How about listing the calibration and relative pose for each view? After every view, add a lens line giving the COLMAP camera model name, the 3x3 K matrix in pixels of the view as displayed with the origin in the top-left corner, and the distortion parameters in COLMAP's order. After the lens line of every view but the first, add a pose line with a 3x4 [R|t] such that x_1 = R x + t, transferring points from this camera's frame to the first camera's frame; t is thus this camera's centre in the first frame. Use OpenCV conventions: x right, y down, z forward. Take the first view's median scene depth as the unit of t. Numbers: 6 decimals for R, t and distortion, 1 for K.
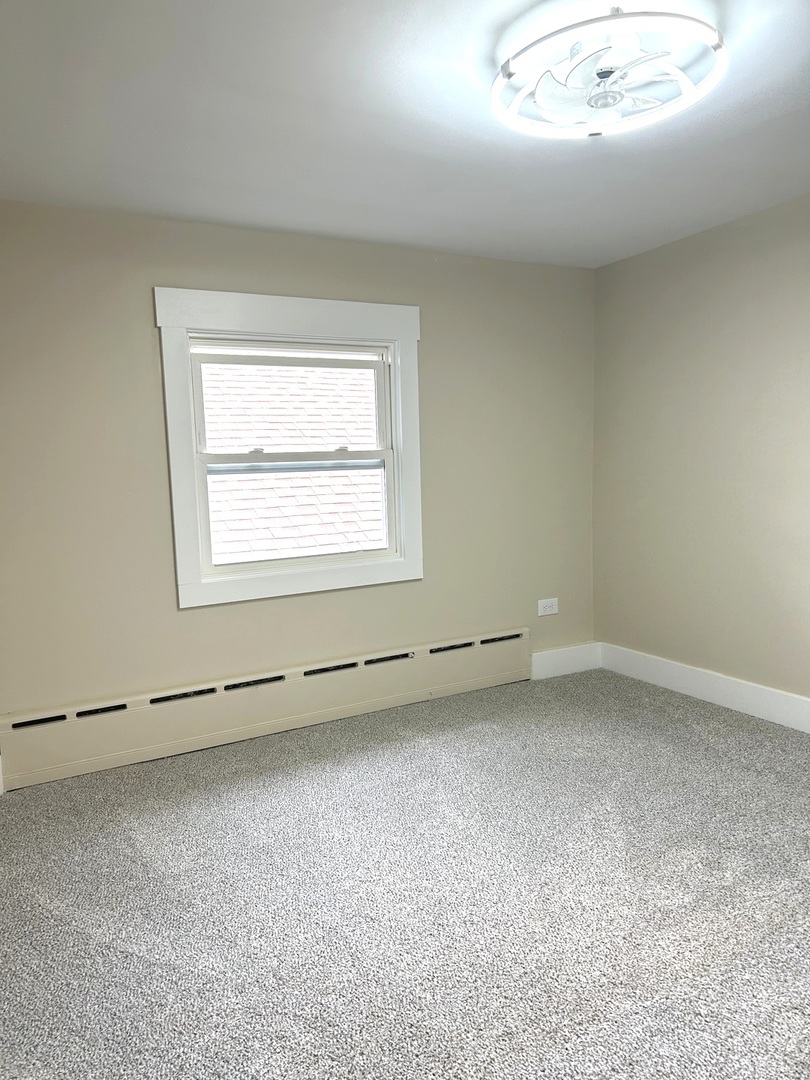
lens RADIAL K [[808.0, 0, 408.5], [0, 808.0, 542.9], [0, 0, 1]] dist [0.049951, -0.003258]
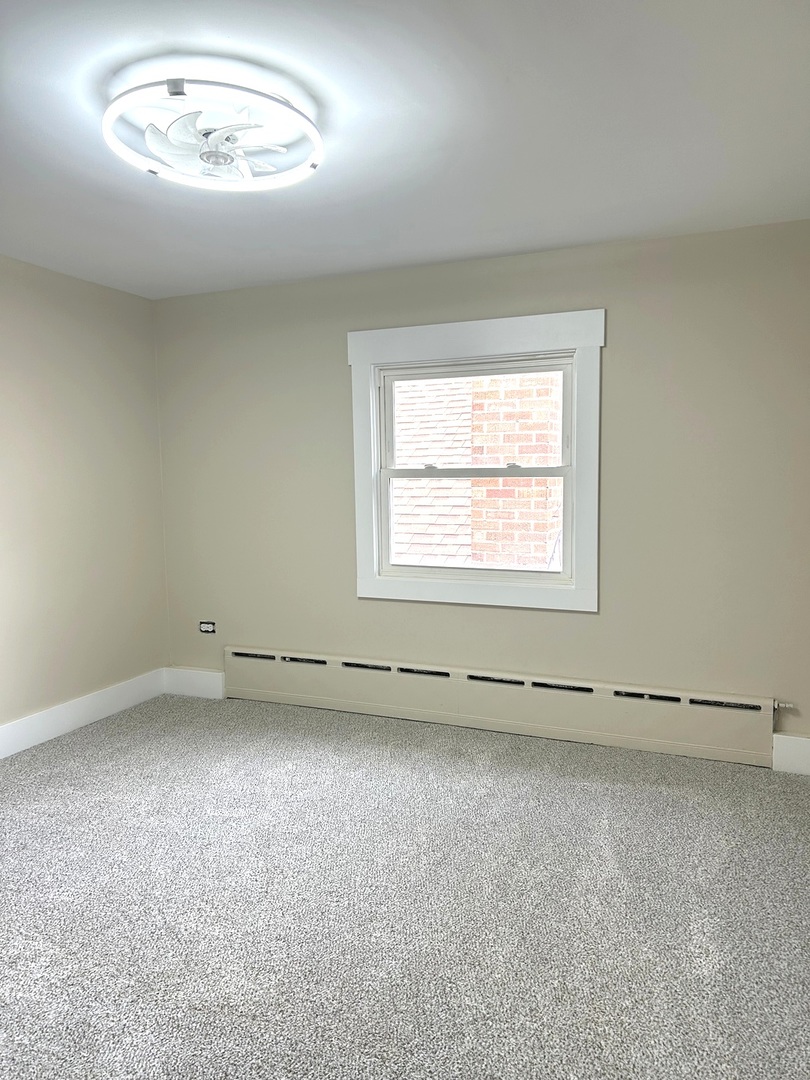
lens RADIAL K [[817.9, 0, 405.4], [0, 817.9, 573.4], [0, 0, 1]] dist [0.114303, -0.001491]
pose [[0.579866, 0.138420, -0.802867, 0.711180], [-0.093464, 0.990257, 0.103224, -0.082349], [0.809333, 0.015183, 0.587154, 0.312150]]
